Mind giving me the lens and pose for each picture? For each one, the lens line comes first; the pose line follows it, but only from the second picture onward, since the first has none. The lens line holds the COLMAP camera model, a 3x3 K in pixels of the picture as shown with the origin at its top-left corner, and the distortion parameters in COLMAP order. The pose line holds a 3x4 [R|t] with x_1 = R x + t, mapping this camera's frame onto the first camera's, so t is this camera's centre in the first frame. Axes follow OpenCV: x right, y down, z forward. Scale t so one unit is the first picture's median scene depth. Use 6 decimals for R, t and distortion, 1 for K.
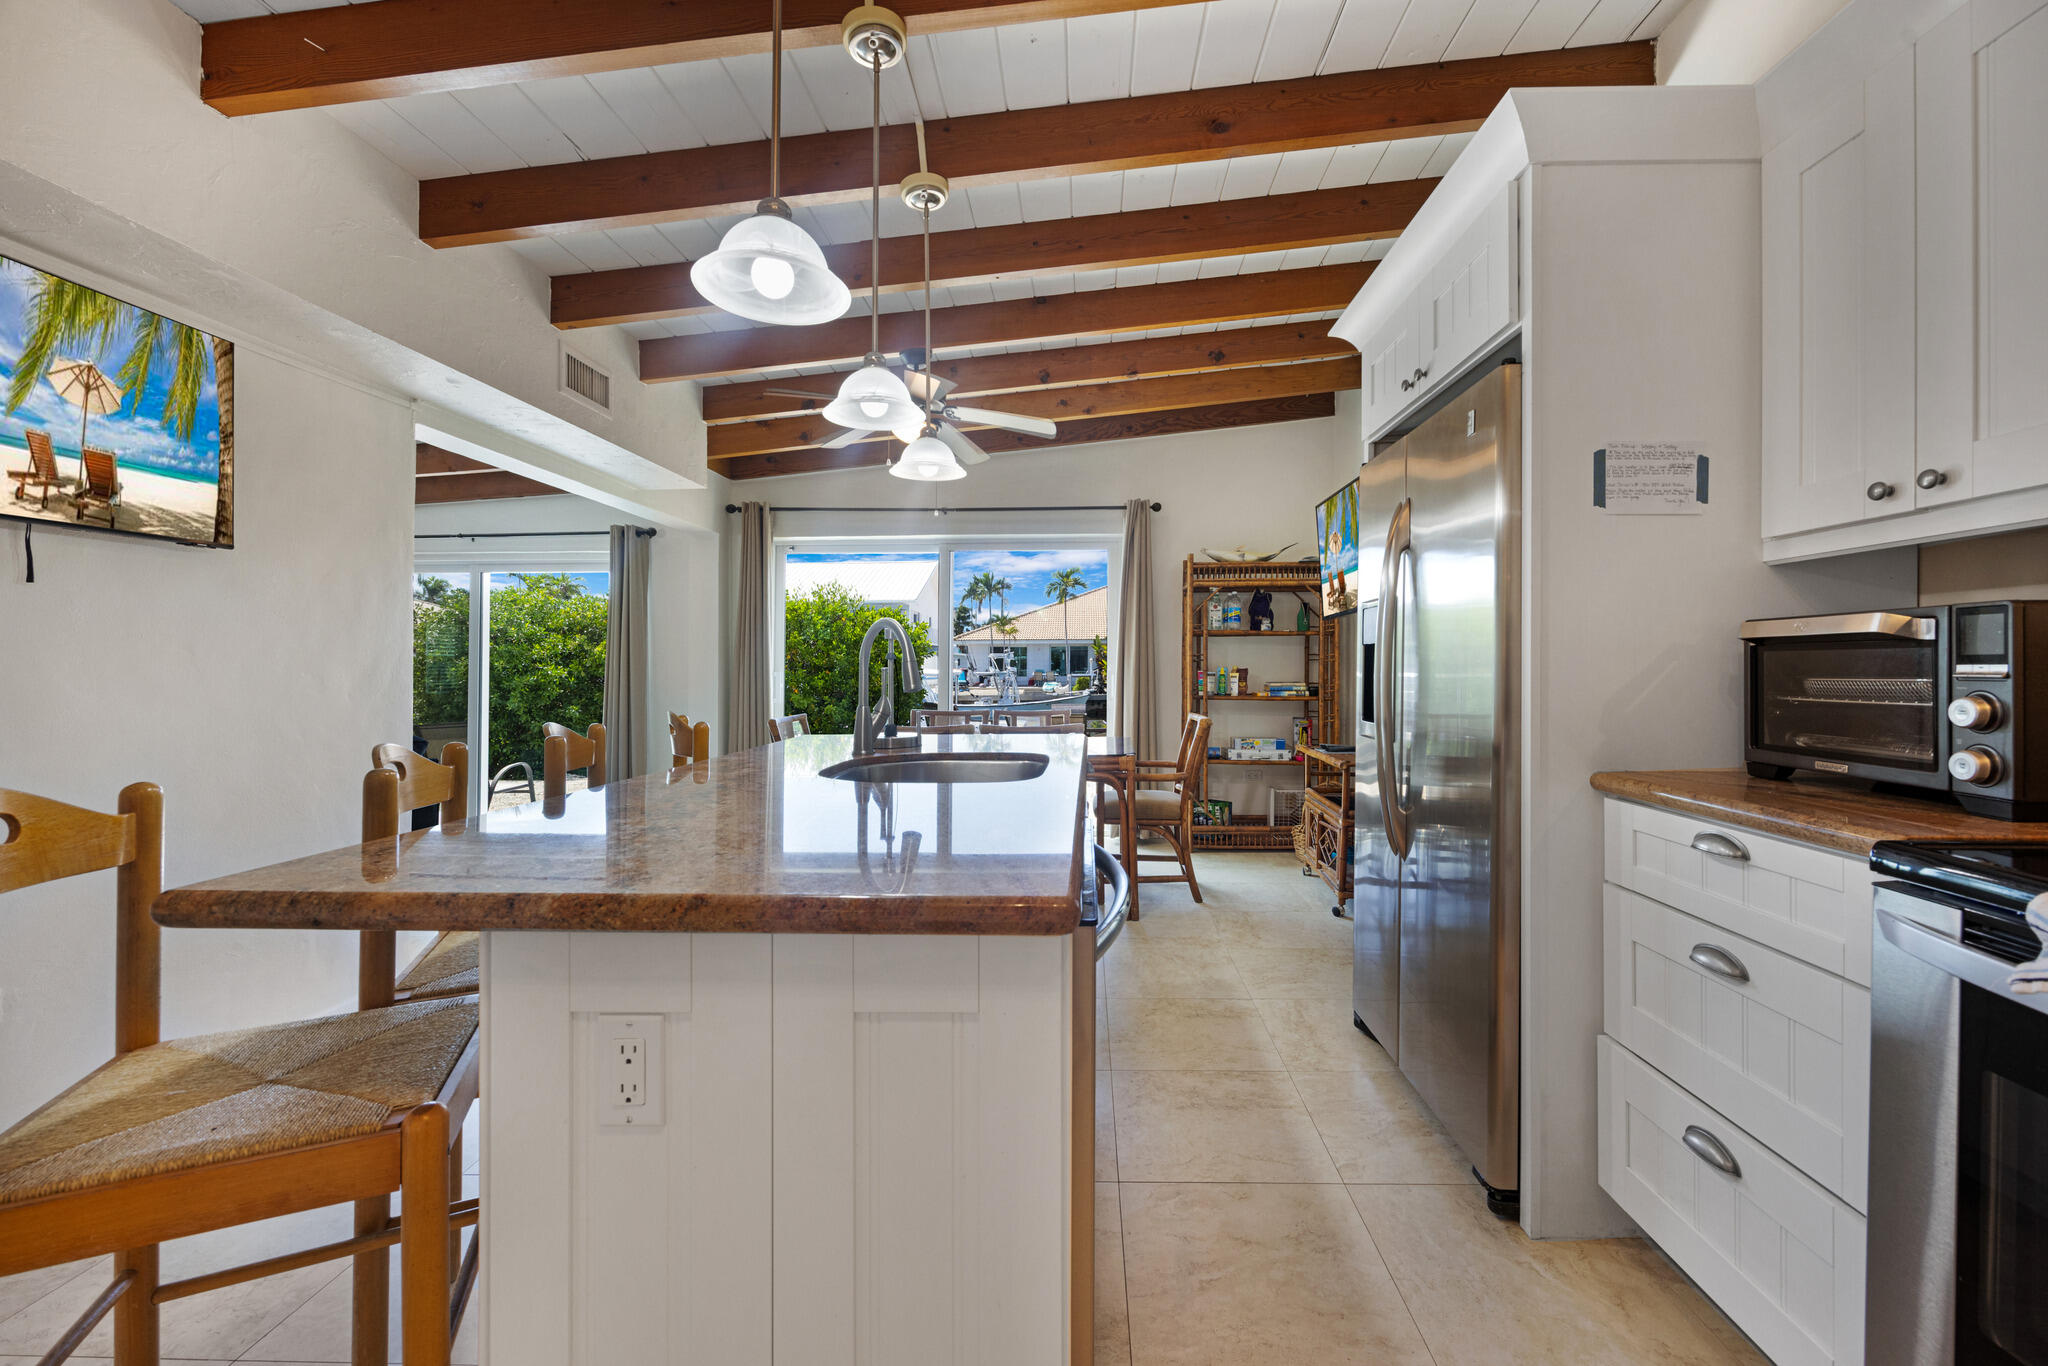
lens RADIAL K [[844.0, 0, 1036.8], [0, 844.0, 673.9], [0, 0, 1]] dist [0.000881, -0.000206]
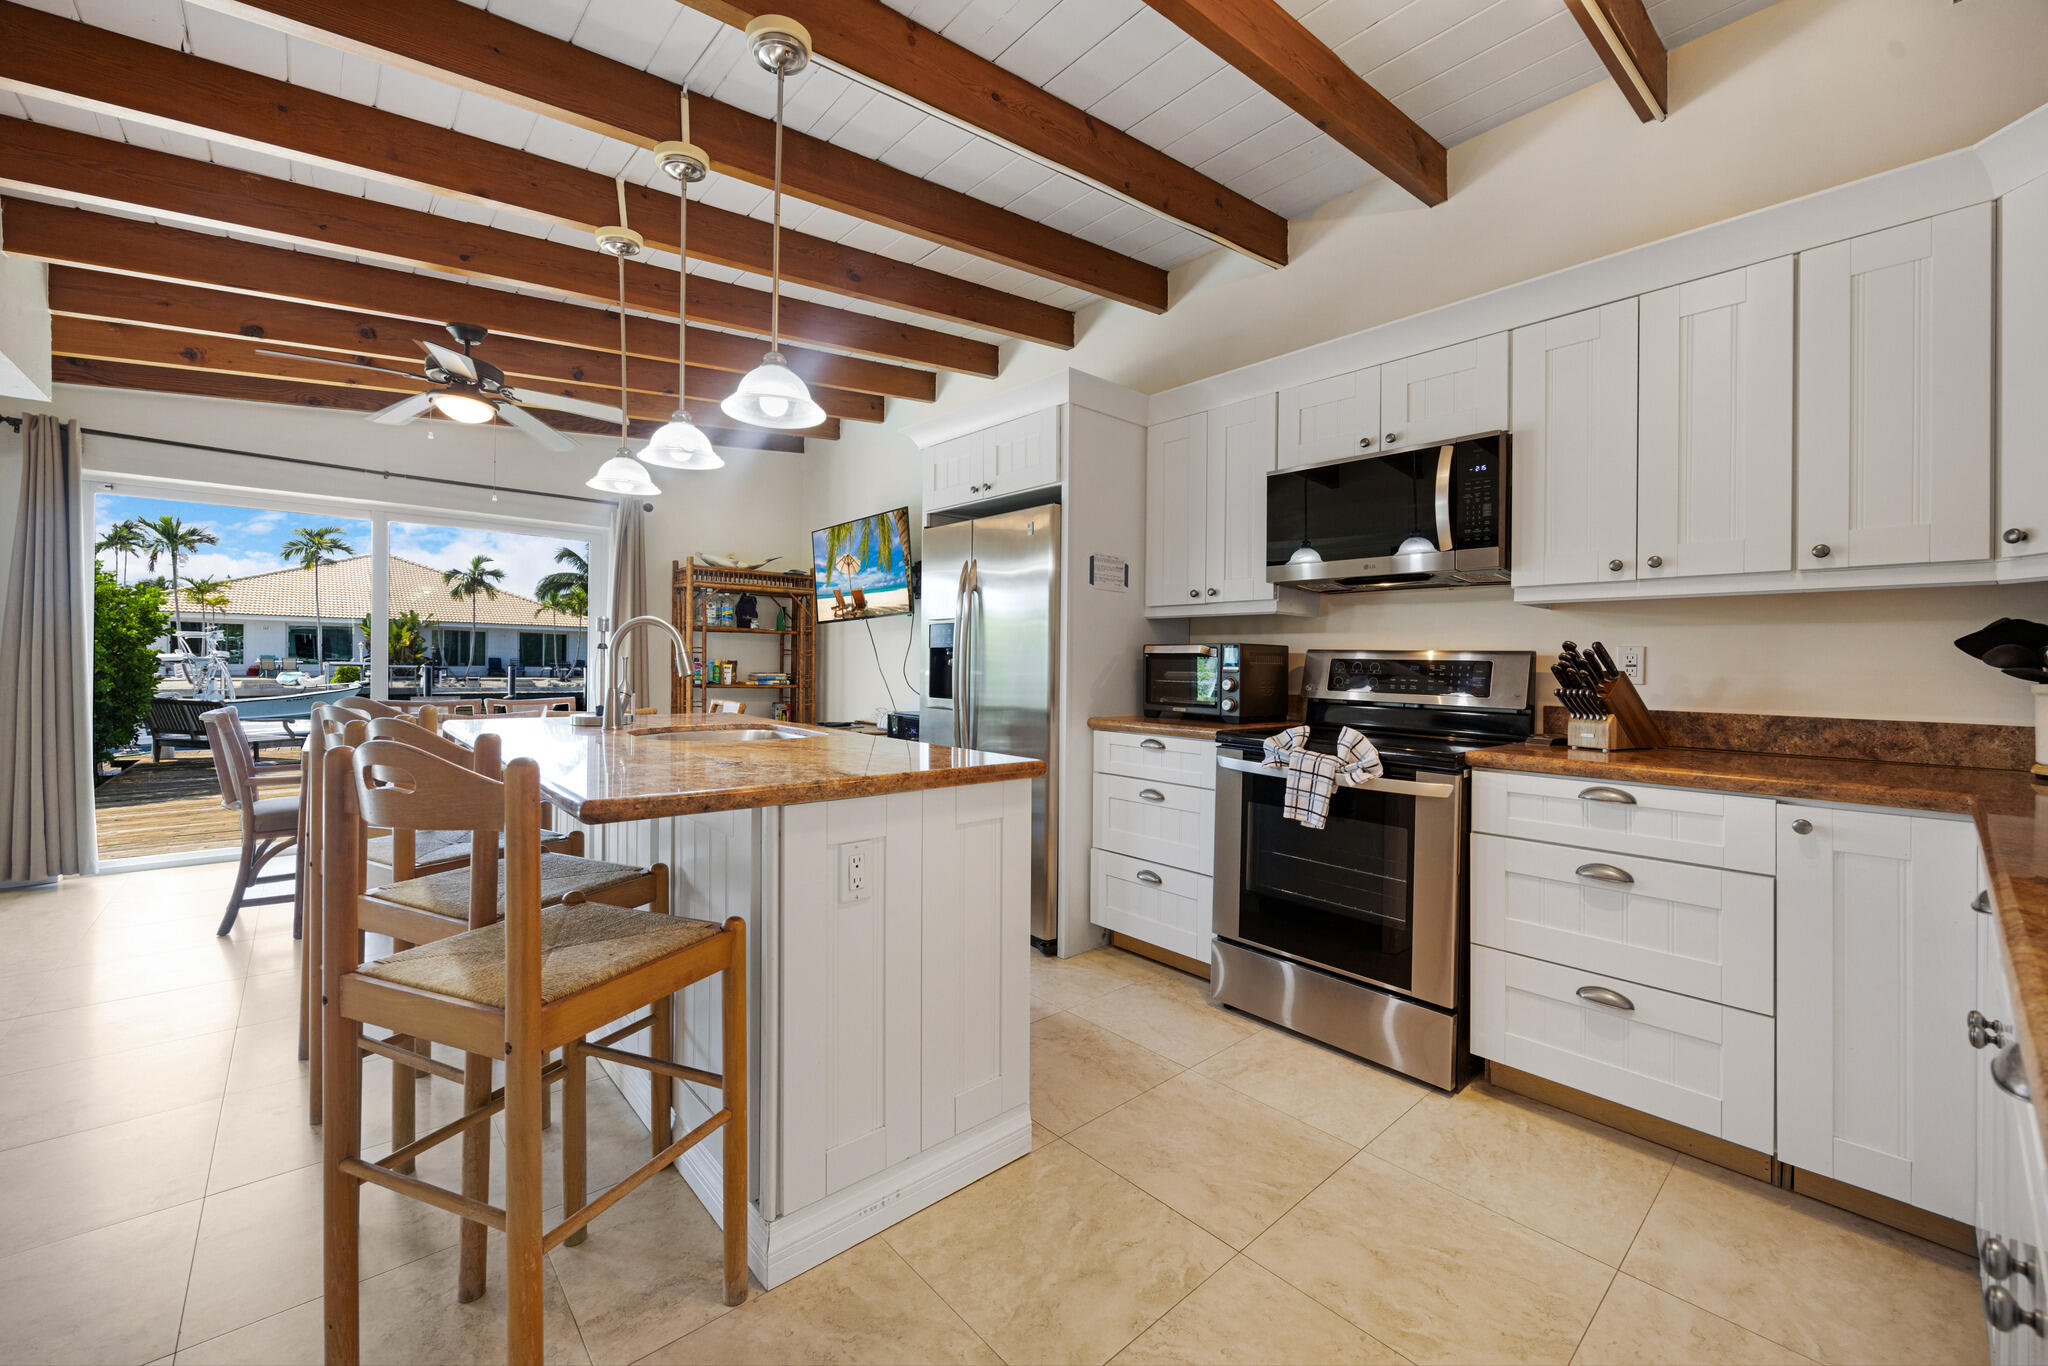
lens RADIAL K [[844.0, 0, 1017.5], [0, 844.0, 679.8], [0, 0, 1]] dist [0.000881, -0.000206]
pose [[0.731970, 0.002927, 0.681330, -0.259470], [-0.013580, 0.999855, 0.010294, 0.002495], [-0.681201, -0.016787, 0.731904, -0.107418]]
